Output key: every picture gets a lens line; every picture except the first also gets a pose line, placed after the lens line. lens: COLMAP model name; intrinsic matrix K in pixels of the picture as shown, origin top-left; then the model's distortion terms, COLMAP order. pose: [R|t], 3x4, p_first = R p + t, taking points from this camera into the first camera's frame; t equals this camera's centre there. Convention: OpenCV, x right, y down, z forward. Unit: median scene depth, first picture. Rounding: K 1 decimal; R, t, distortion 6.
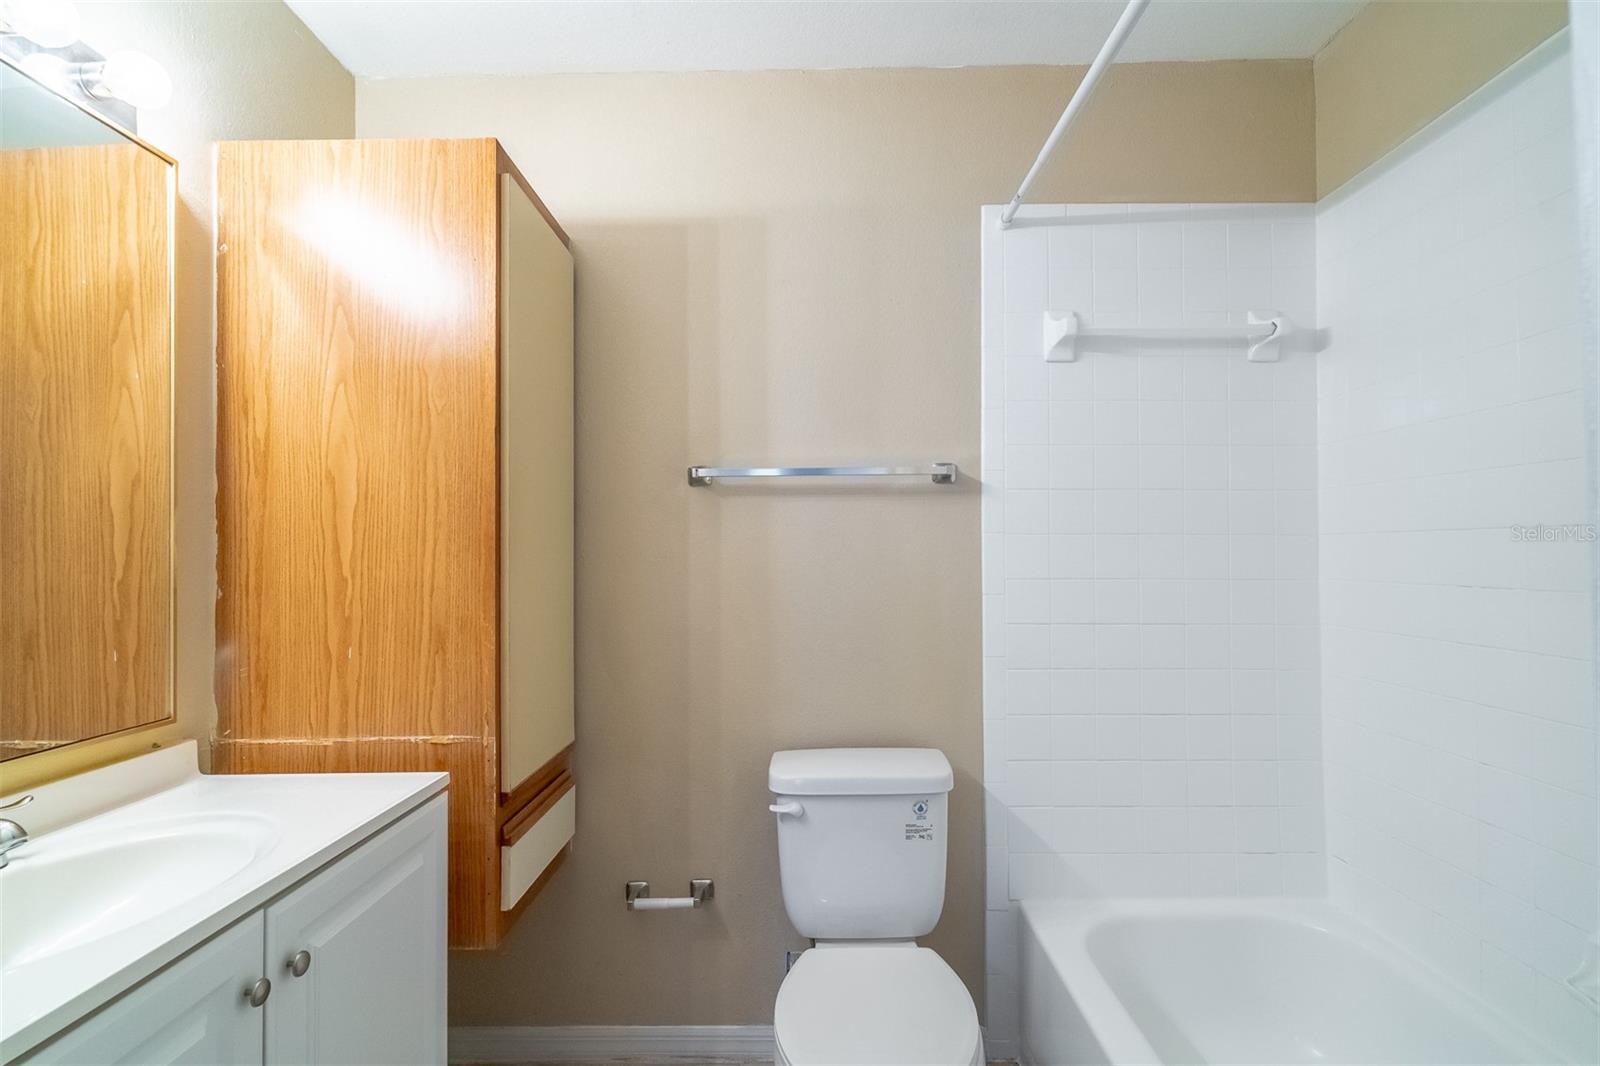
lens RADIAL K [[771.2, 0, 803.4], [0, 771.2, 544.8], [0, 0, 1]] dist [0.003521, -0.000631]
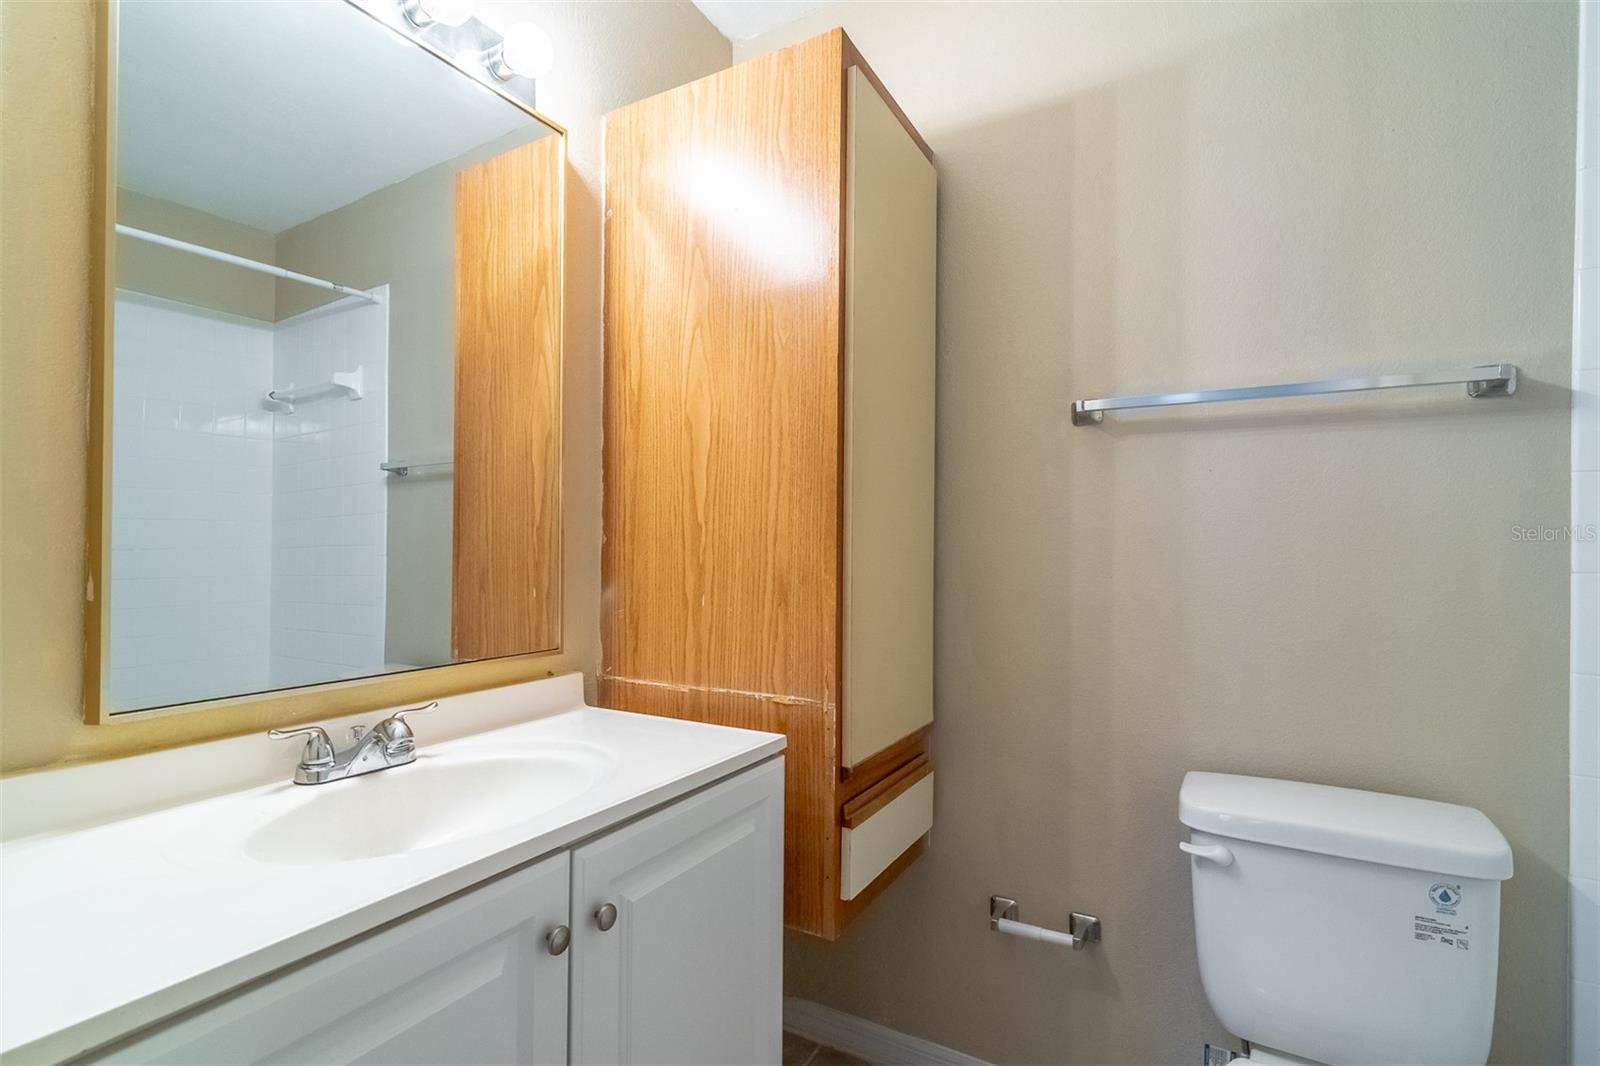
lens RADIAL K [[771.2, 0, 785.0], [0, 771.2, 538.2], [0, 0, 1]] dist [0.003521, -0.000631]
pose [[0.866475, 0.010884, -0.499102, -0.005621], [-0.009005, 0.999940, 0.006173, 0.044527], [0.499140, -0.000854, 0.866521, 0.167488]]
